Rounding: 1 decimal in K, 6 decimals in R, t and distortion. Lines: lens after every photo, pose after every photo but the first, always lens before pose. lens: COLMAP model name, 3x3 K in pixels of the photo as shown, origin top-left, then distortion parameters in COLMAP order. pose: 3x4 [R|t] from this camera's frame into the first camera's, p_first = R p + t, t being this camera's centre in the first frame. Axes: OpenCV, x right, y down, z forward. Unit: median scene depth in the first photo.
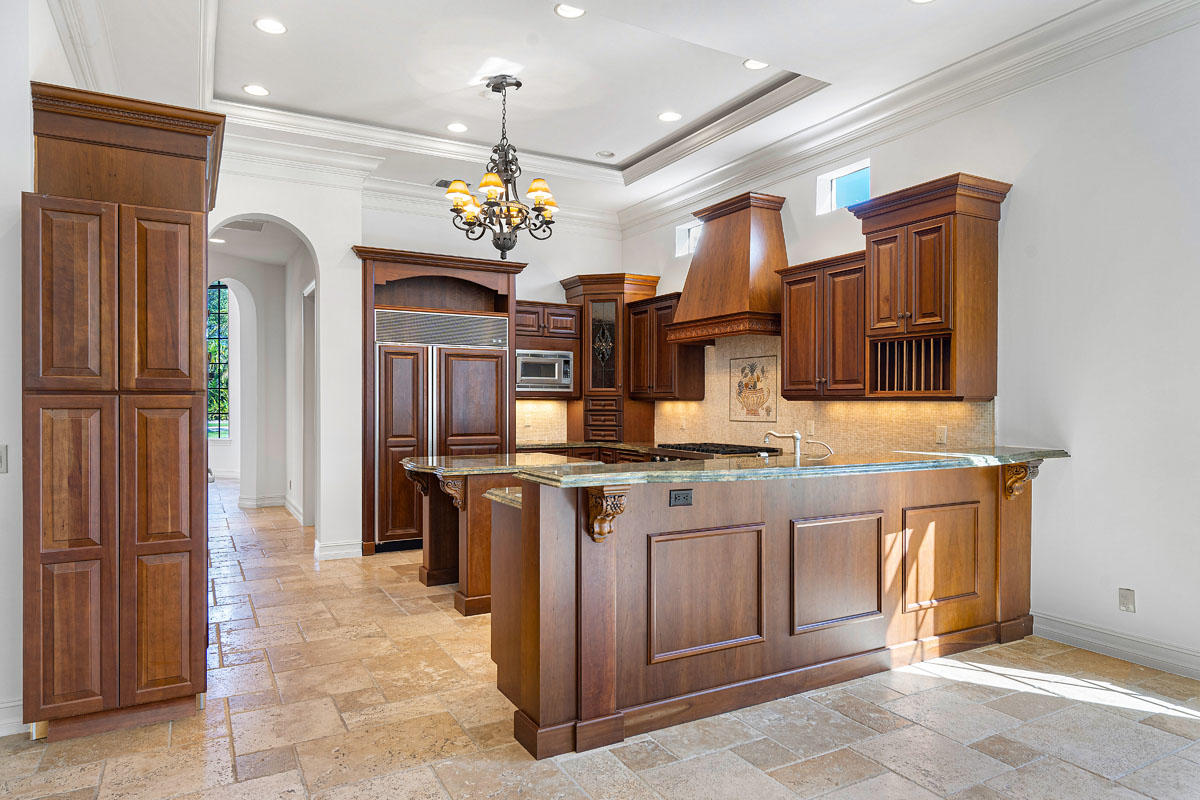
lens RADIAL K [[743.2, 0, 600.0], [0, 743.2, 400.0], [0, 0, 1]] dist [0.000891, 0.000484]
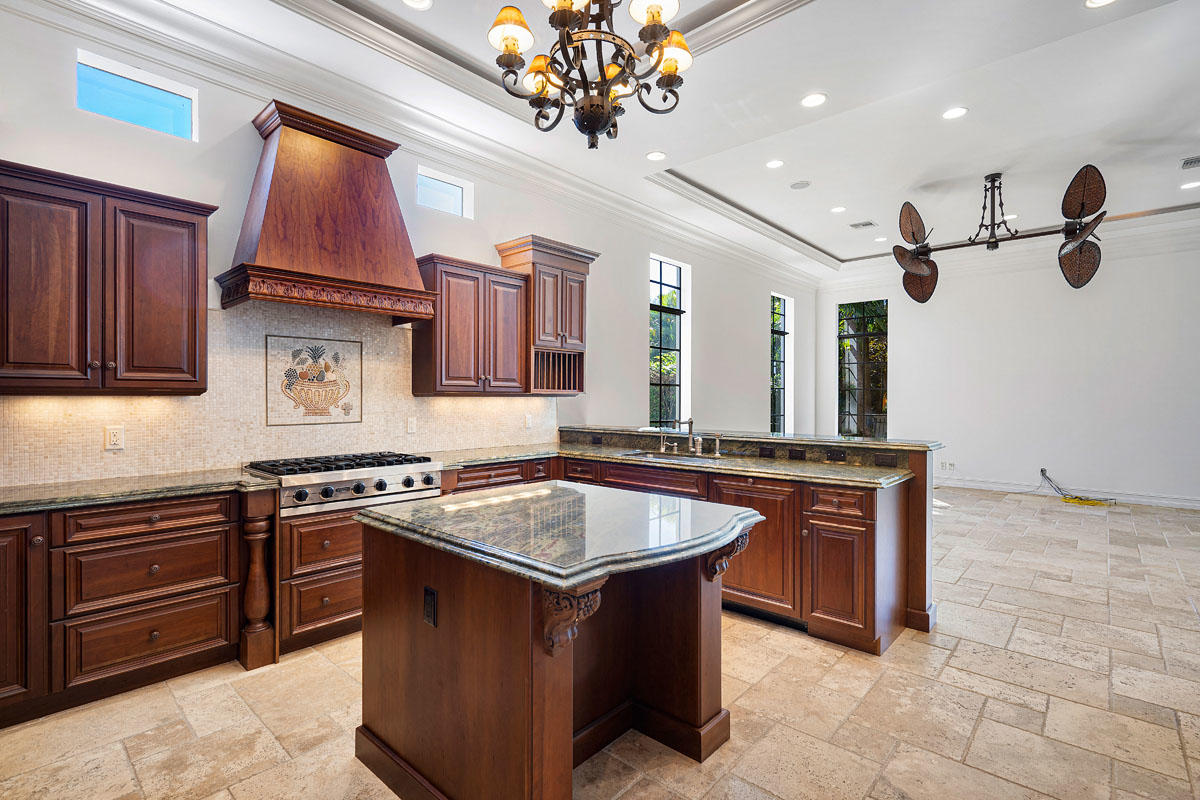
lens RADIAL K [[553.1, 0, 625.1], [0, 553.1, 398.5], [0, 0, 1]] dist [-0.003582, -0.000782]
pose [[-0.342973, -0.002310, 0.939342, -0.517537], [-0.003500, 0.999993, 0.001181, 0.001713], [-0.939339, -0.002883, -0.342979, 1.088151]]
